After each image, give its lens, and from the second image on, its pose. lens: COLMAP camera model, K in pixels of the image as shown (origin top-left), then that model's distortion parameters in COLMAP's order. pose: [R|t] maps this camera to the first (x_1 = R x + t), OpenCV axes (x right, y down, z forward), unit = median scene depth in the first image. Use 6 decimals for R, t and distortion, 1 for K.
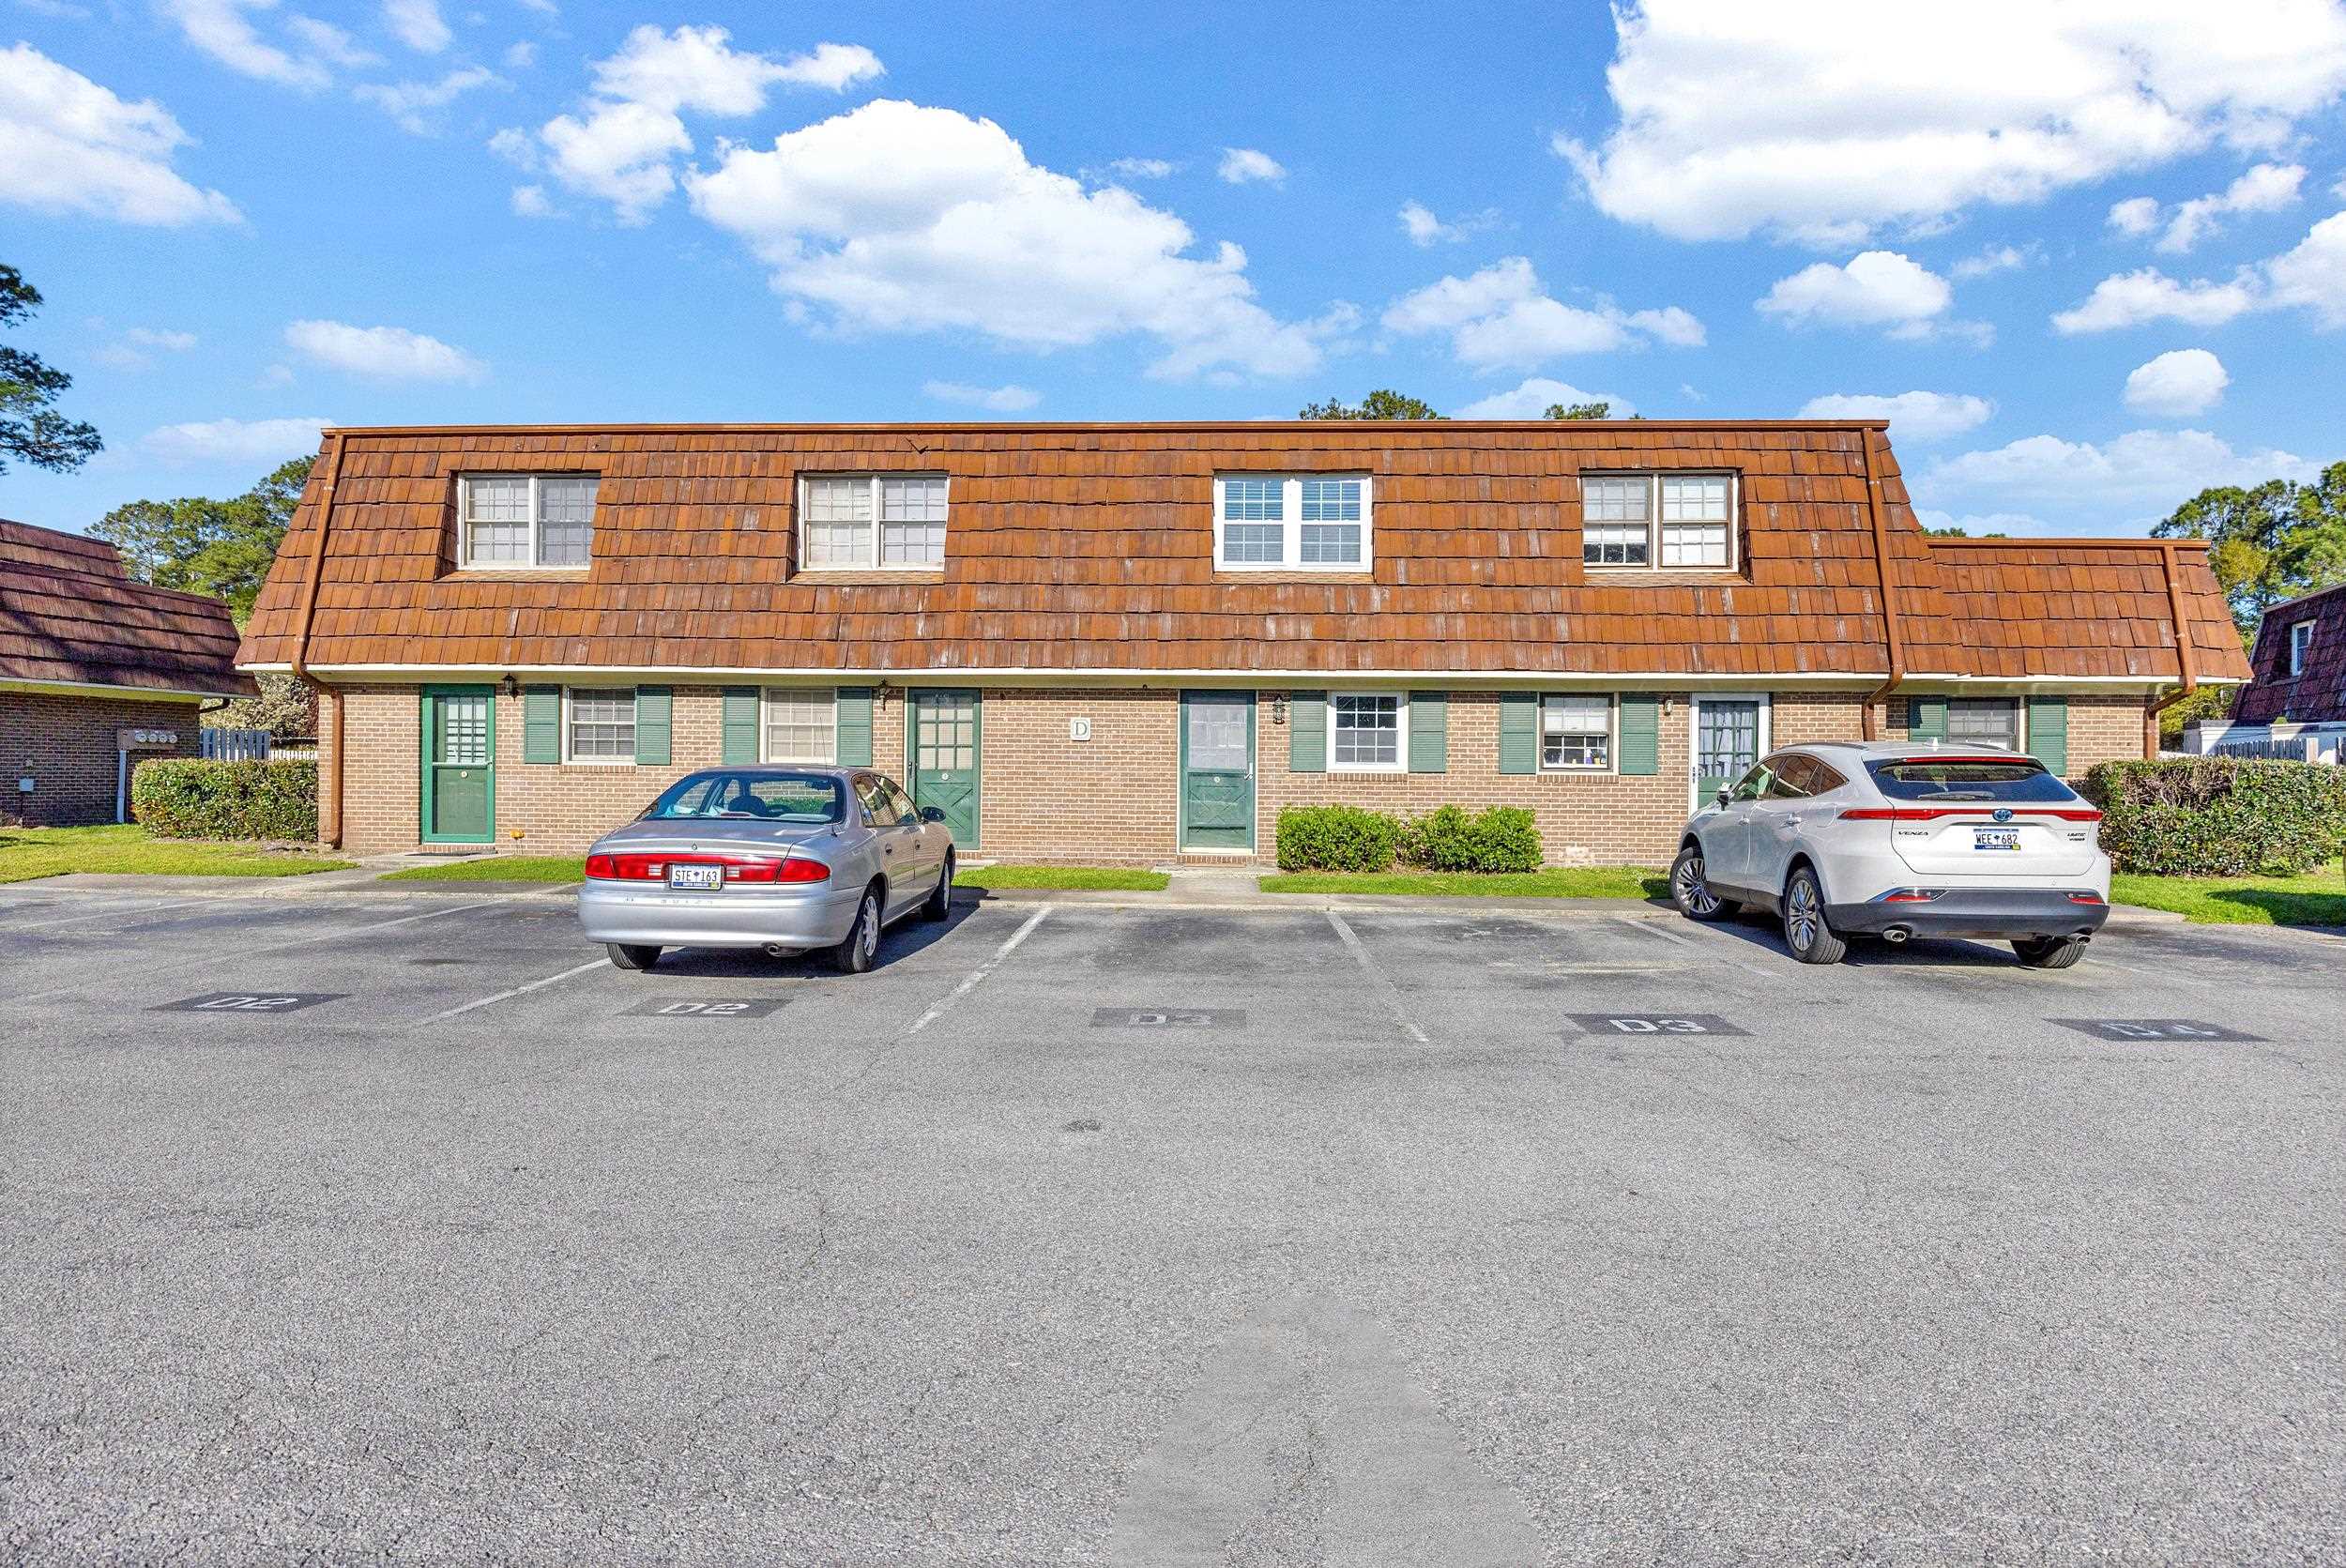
lens RADIAL K [[1359.3, 0, 1176.5], [0, 1359.3, 775.5], [0, 0, 1]] dist [-0.001245, 0.000973]
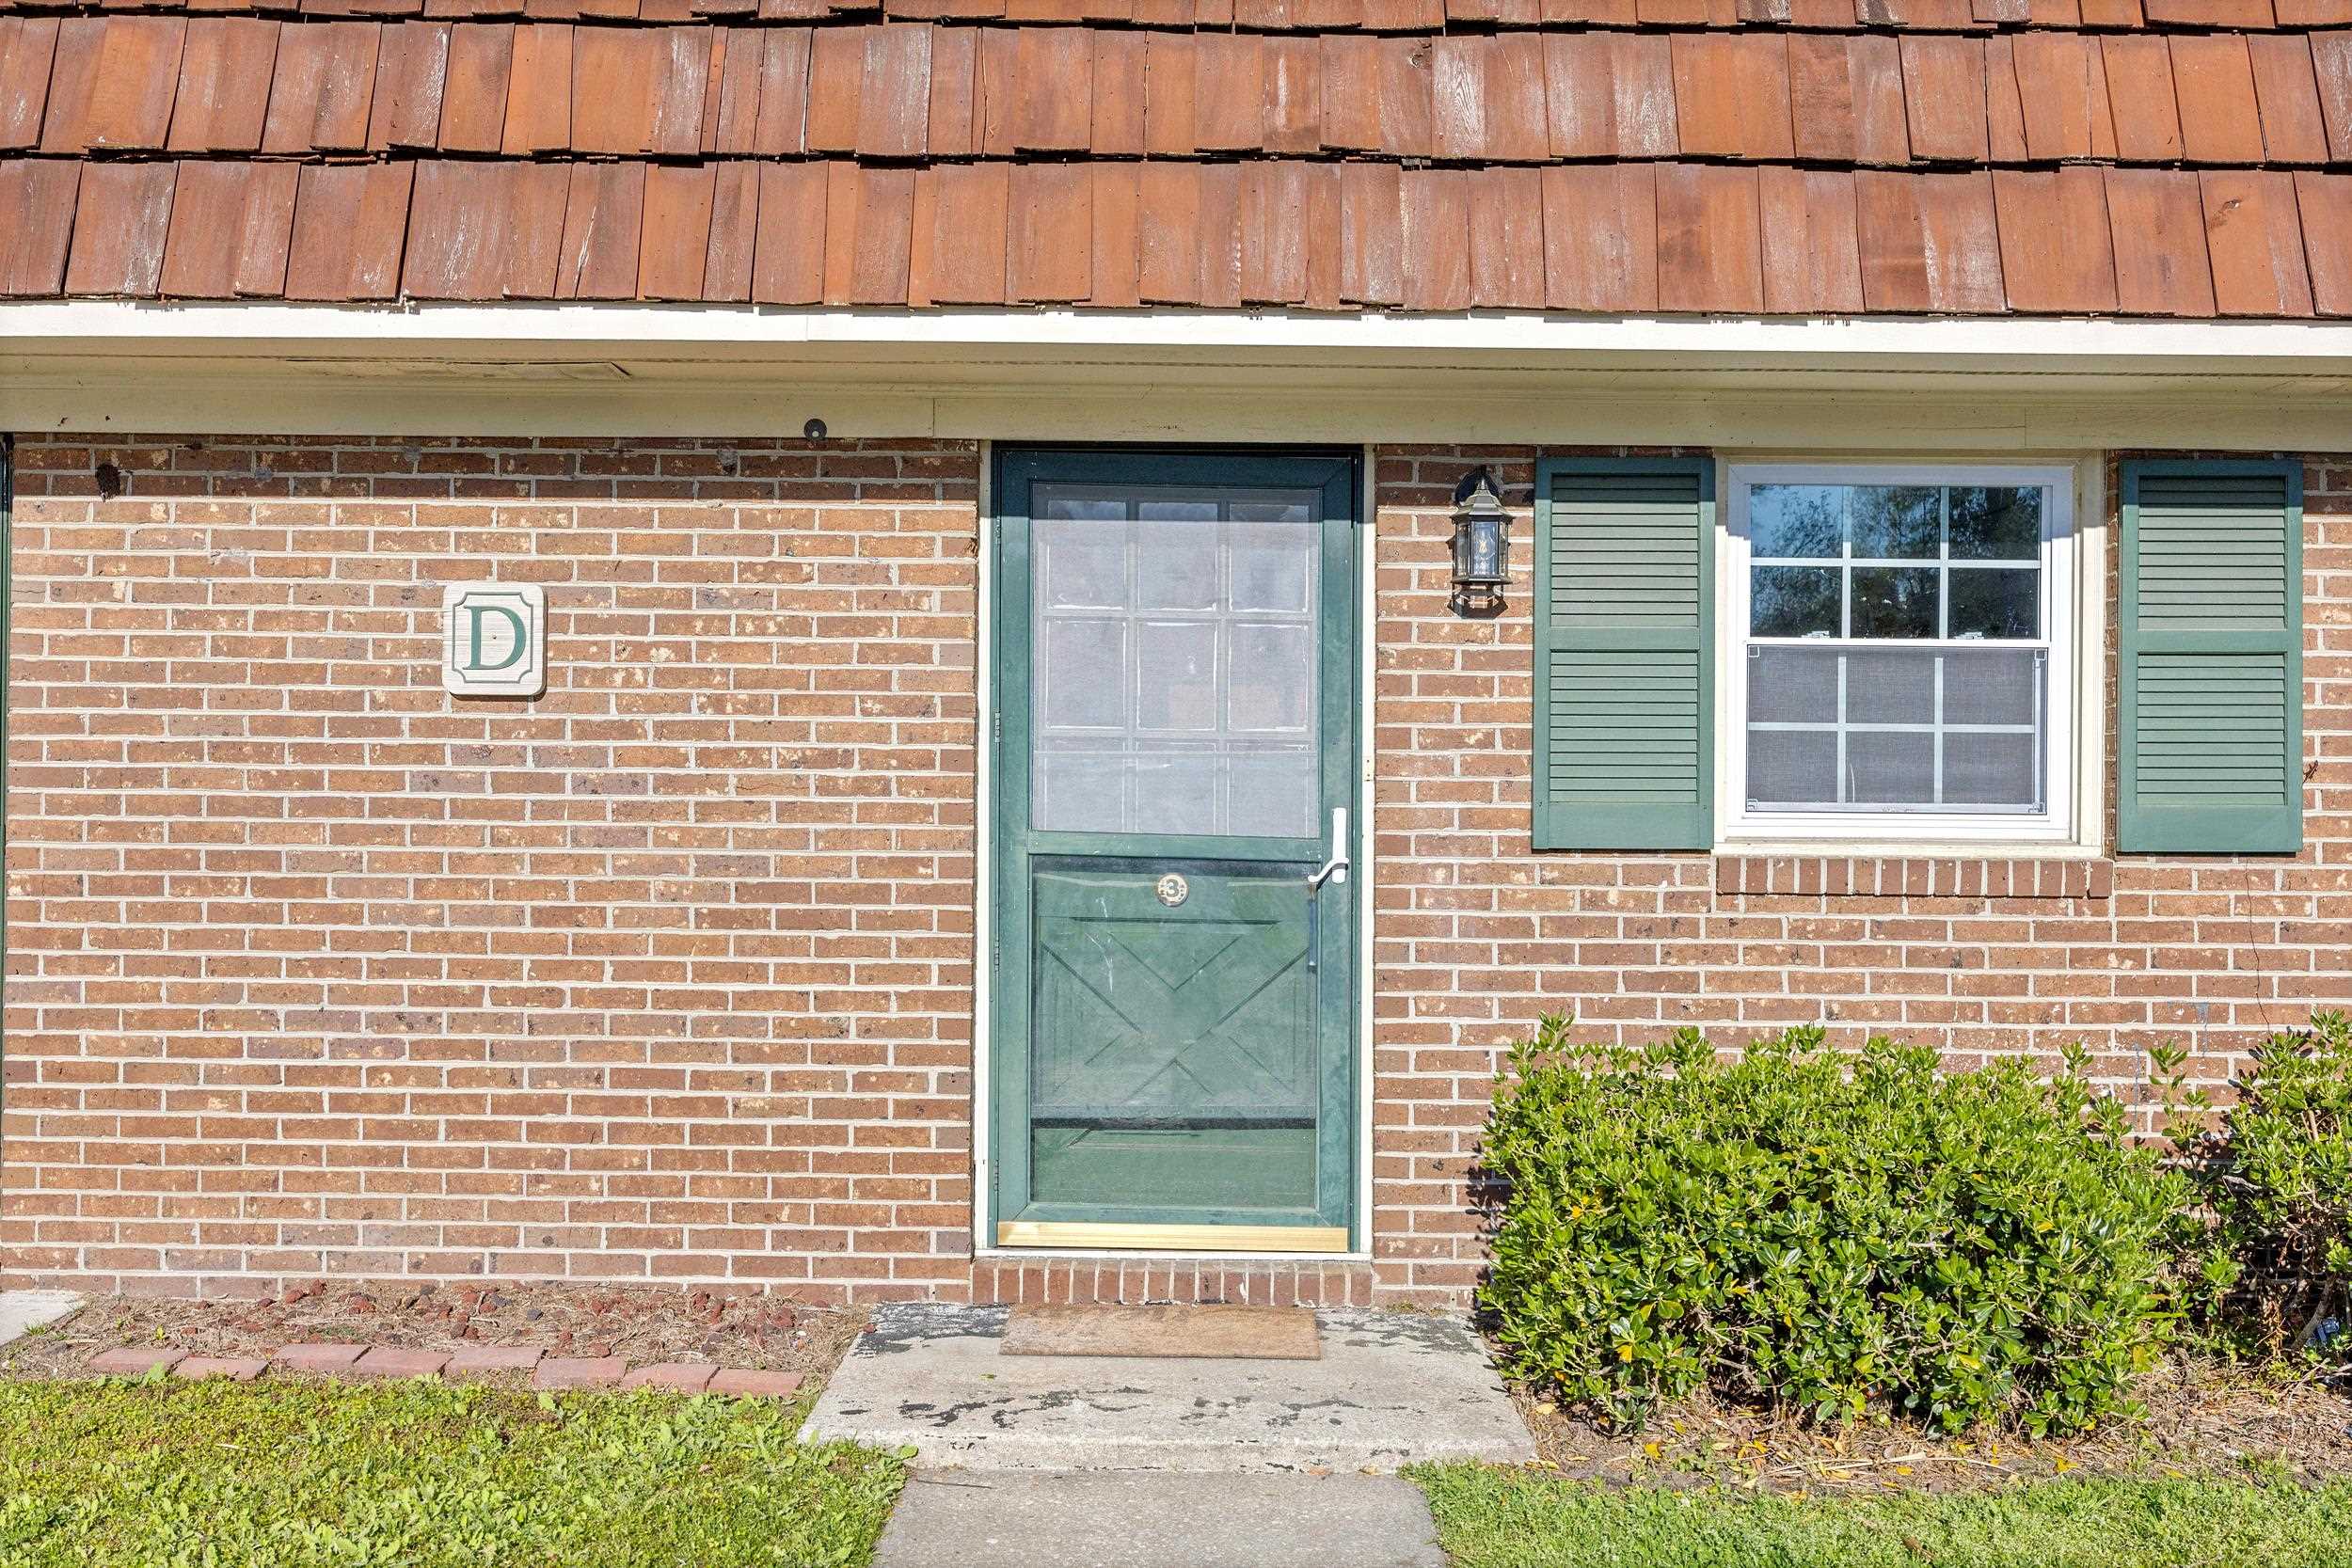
lens RADIAL K [[2369.8, 0, 1173.8], [0, 2369.8, 784.8], [0, 0, 1]] dist [0.001079, 0.000000]
pose [[0.999584, 0.000827, 0.028815, 0.019253], [-0.000892, 0.999997, 0.002217, -0.013129], [-0.028813, -0.002242, 0.999582, 0.631149]]
